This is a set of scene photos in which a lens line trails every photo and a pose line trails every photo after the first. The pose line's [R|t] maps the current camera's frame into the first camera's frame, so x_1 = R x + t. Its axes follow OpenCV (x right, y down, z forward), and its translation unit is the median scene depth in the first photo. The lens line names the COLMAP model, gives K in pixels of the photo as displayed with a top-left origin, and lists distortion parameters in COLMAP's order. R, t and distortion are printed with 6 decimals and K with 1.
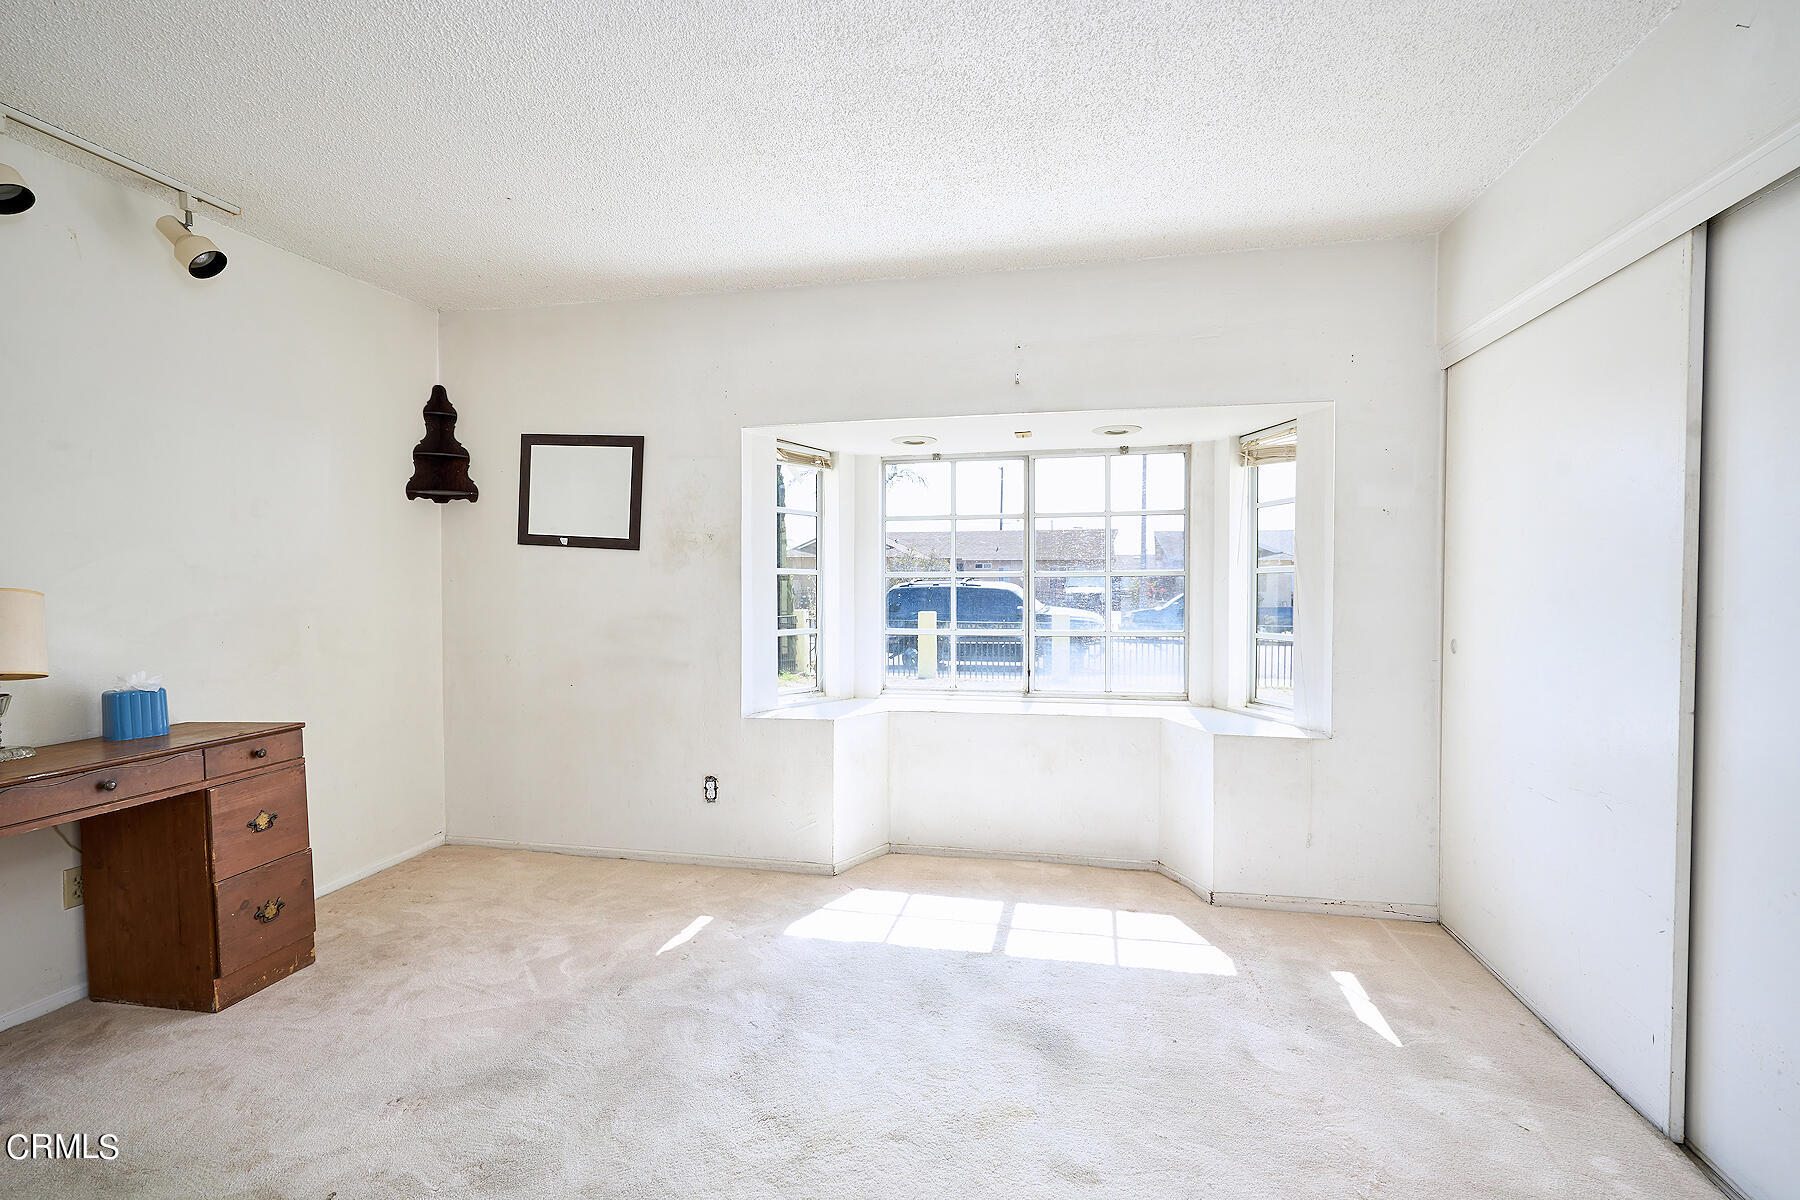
lens RADIAL K [[829.9, 0, 899.9], [0, 829.9, 604.4], [0, 0, 1]] dist [-0.001079, 0.000499]
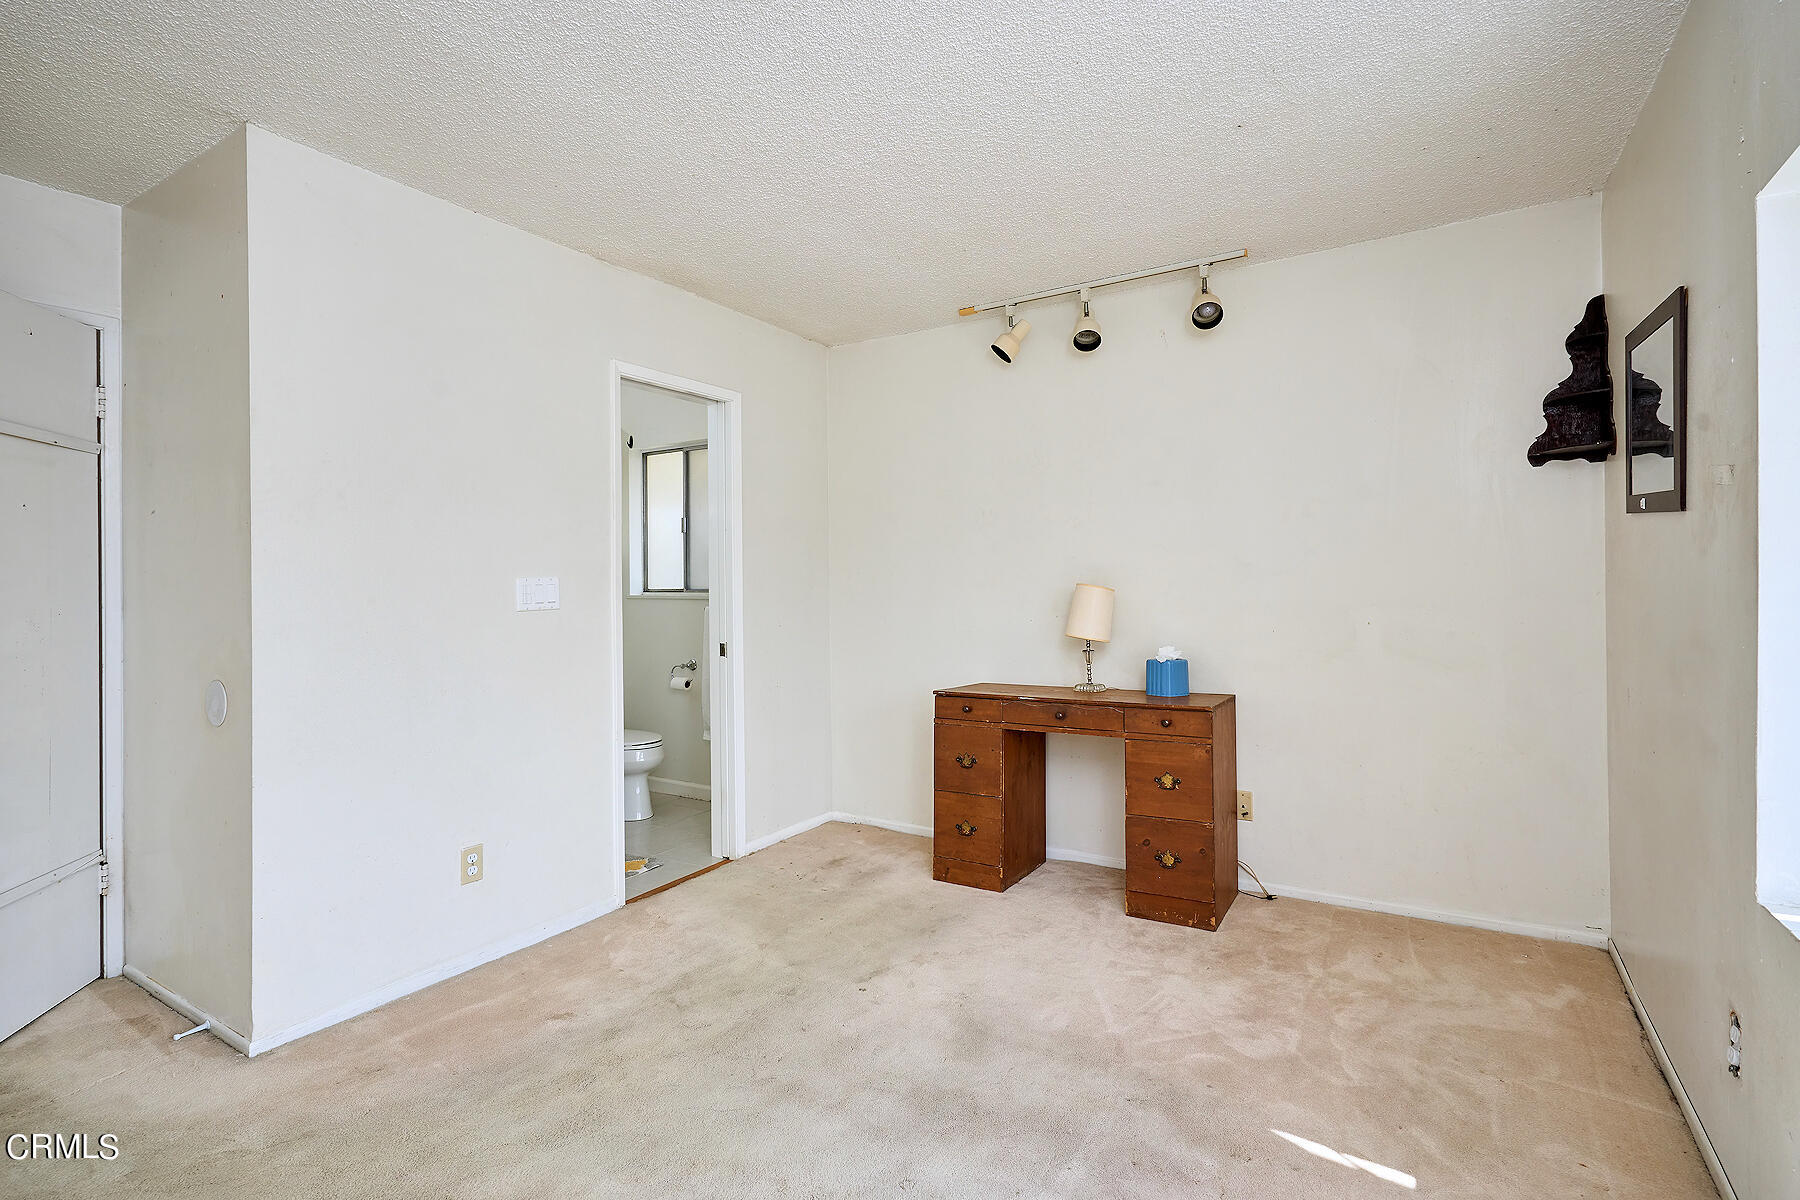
lens RADIAL K [[829.9, 0, 902.2], [0, 829.9, 587.9], [0, 0, 1]] dist [-0.001079, 0.000499]
pose [[-0.329895, 0.011283, -0.943950, 0.433966], [-0.015051, 0.999739, 0.017210, -0.025918], [0.943898, 0.019885, -0.329639, 0.955757]]
